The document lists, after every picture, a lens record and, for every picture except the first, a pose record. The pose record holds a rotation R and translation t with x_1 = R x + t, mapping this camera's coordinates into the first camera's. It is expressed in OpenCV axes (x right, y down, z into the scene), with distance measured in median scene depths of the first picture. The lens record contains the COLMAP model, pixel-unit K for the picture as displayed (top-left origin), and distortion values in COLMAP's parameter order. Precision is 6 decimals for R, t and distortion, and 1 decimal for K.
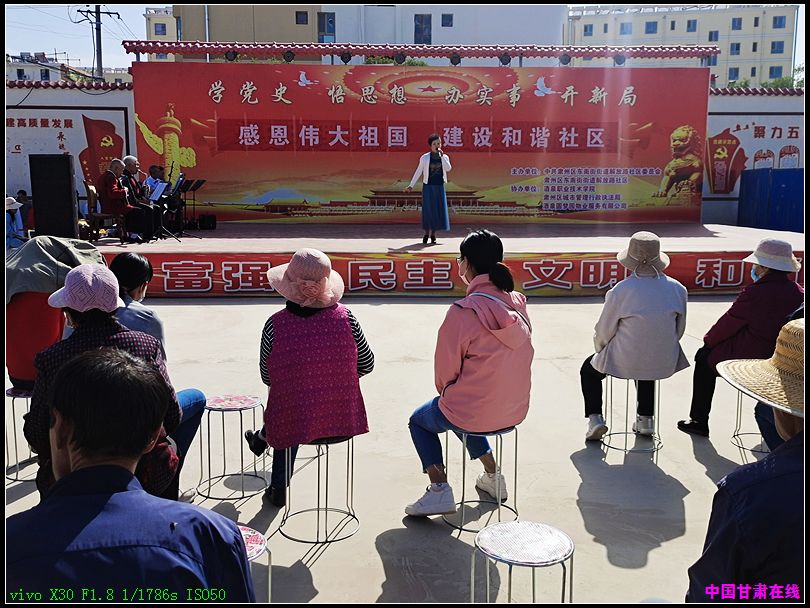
lens RADIAL K [[822.0, 0, 400.5], [0, 822.0, 307.7], [0, 0, 1]] dist [0.042689, 0.000000]
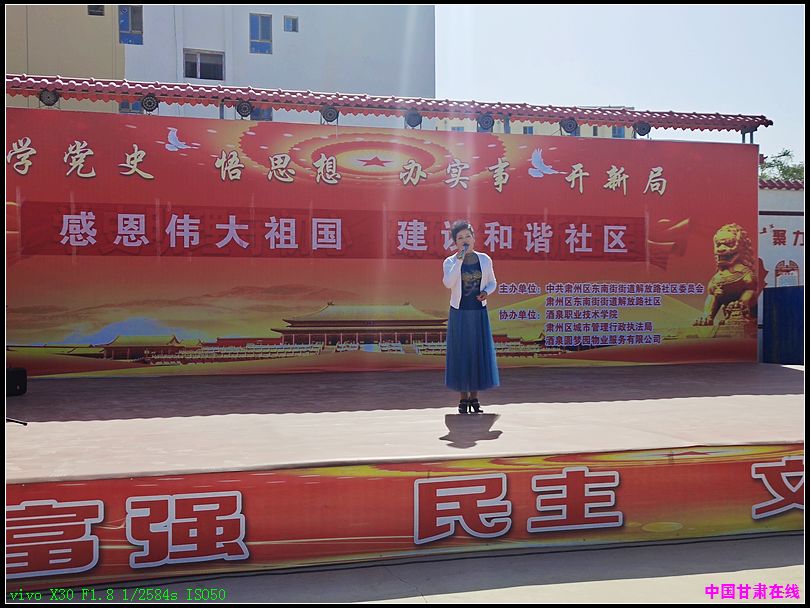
lens RADIAL K [[963.9, 0, 396.1], [0, 963.9, 312.3], [0, 0, 1]] dist [0.044600, 0.000000]
pose [[0.975060, -0.009029, 0.221758, -0.115265], [0.040850, 0.989403, -0.139332, -0.044970], [-0.218150, 0.144916, 0.965096, 0.290455]]
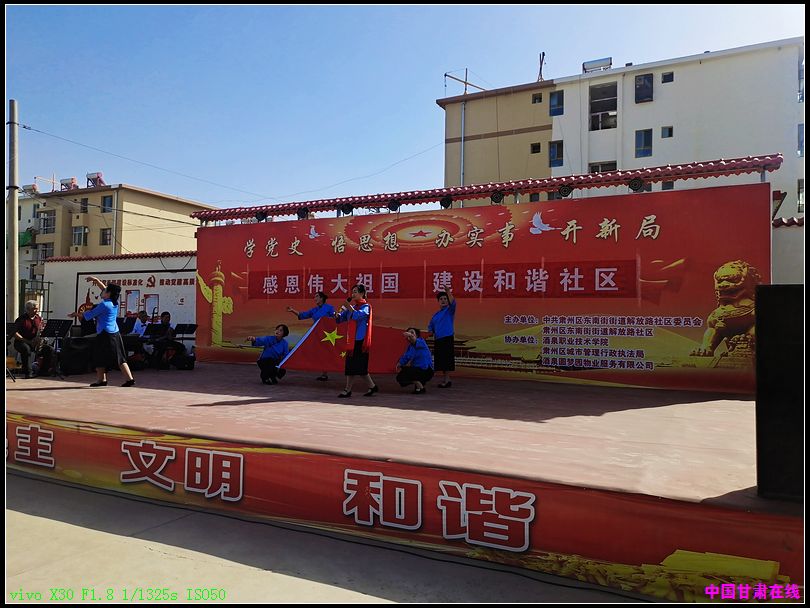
lens RADIAL K [[607.7, 0, 407.1], [0, 607.7, 306.6], [0, 0, 1]] dist [0.051369, -0.039160]
pose [[0.860520, -0.003542, -0.509404, 0.378424], [-0.094395, 0.981549, -0.166284, -0.063308], [0.500594, 0.191176, 0.844309, 0.410564]]
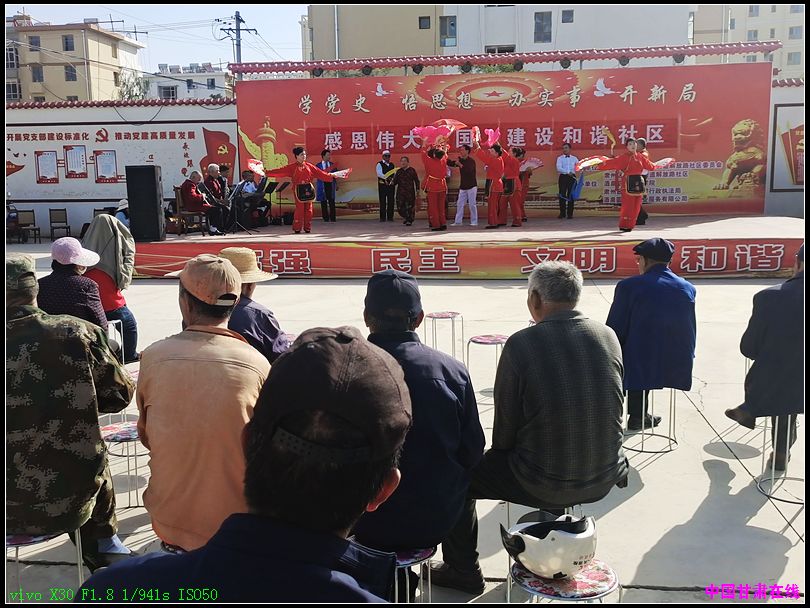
lens RADIAL K [[842.8, 0, 401.4], [0, 842.8, 308.8], [0, 0, 1]] dist [0.046651, 0.000000]
pose [[0.981604, 0.010113, -0.190661, 0.130041], [-0.009791, 0.999949, 0.002634, 0.016260], [0.190678, -0.000719, 0.981652, -0.118210]]
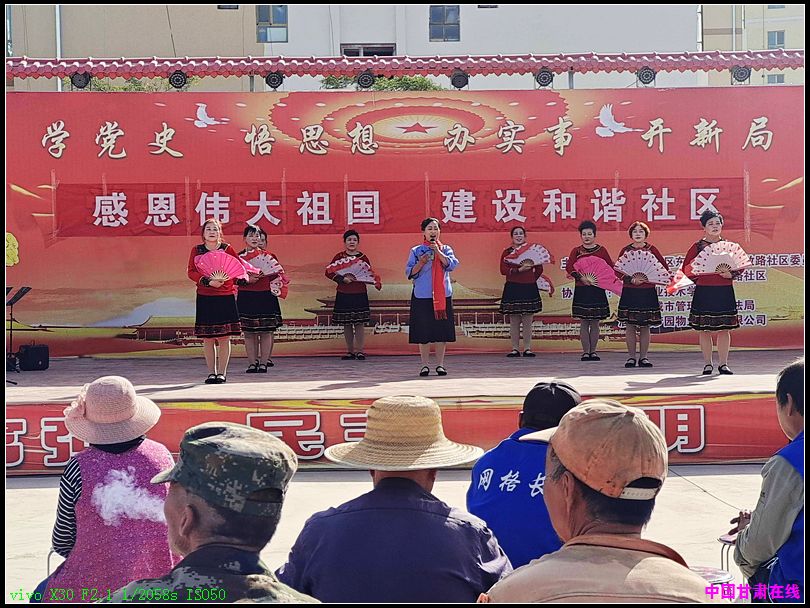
lens RADIAL K [[1610.6, 0, 406.4], [0, 1610.6, 312.2], [0, 0, 1]] dist [0.138688, 0.000000]
pose [[0.999604, -0.016065, -0.023089, 0.052071], [0.012848, 0.990993, -0.133295, 0.018924], [0.025022, 0.132946, 0.990807, -0.126180]]
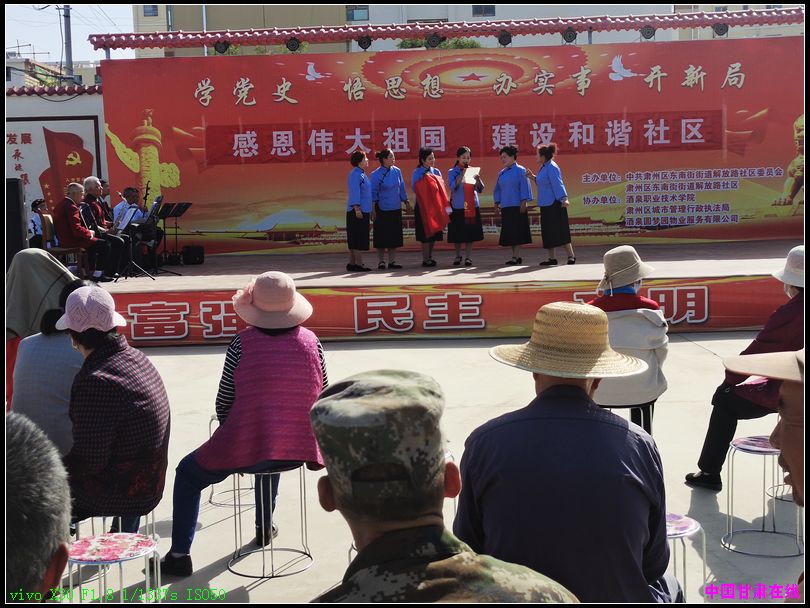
lens RADIAL K [[1125.8, 0, 389.4], [0, 1125.8, 316.4], [0, 0, 1]] dist [0.044568, 0.000000]
pose [[0.996538, -0.024729, -0.079373, 0.035792], [0.021038, 0.998673, -0.047011, 0.009317], [0.080430, 0.045179, 0.995736, -0.059628]]
